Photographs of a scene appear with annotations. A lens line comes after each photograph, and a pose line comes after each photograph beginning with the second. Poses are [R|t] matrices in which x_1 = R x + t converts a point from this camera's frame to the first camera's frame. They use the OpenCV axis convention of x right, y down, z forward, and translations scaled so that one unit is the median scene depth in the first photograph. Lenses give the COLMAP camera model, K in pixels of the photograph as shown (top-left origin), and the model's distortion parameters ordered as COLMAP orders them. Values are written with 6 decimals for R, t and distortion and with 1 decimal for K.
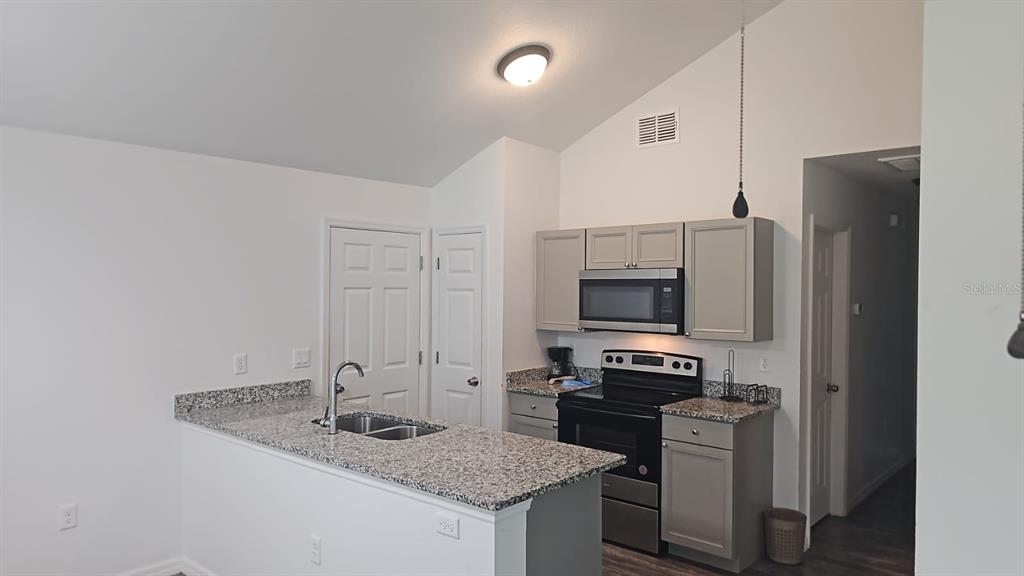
lens RADIAL K [[695.7, 0, 506.0], [0, 695.7, 290.2], [0, 0, 1]] dist [0.038444, -0.006829]
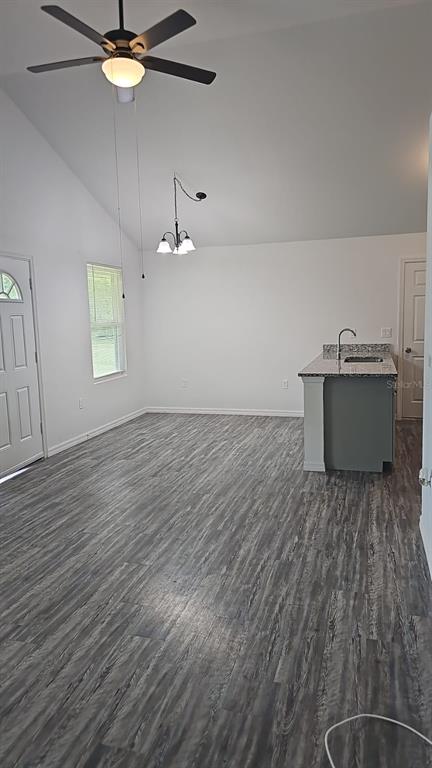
lens RADIAL K [[521.7, 0, 219.0], [0, 521.7, 382.8], [0, 0, 1]] dist [0.038444, -0.006829]
pose [[0.425444, 0.096523, -0.899823, 0.848262], [0.026806, 0.992516, 0.119140, 0.047423], [0.904588, -0.074808, 0.419672, -0.068137]]
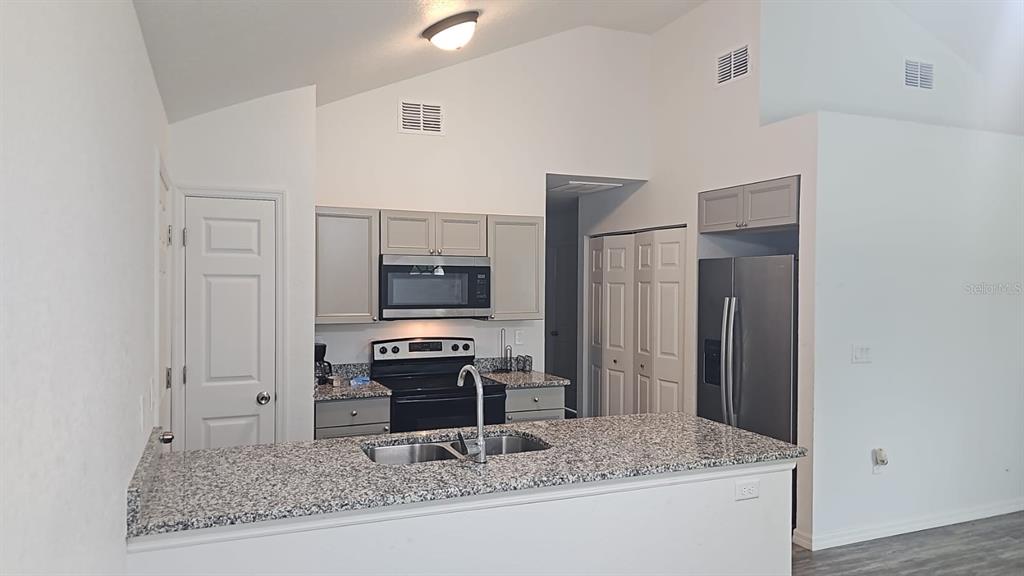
lens RADIAL K [[695.7, 0, 508.8], [0, 695.7, 282.8], [0, 0, 1]] dist [0.038444, -0.006829]
pose [[0.412519, -0.005235, 0.910934, -0.668608], [0.000950, 0.999985, 0.005316, 0.003146], [-0.910949, -0.001328, 0.412517, 0.480173]]
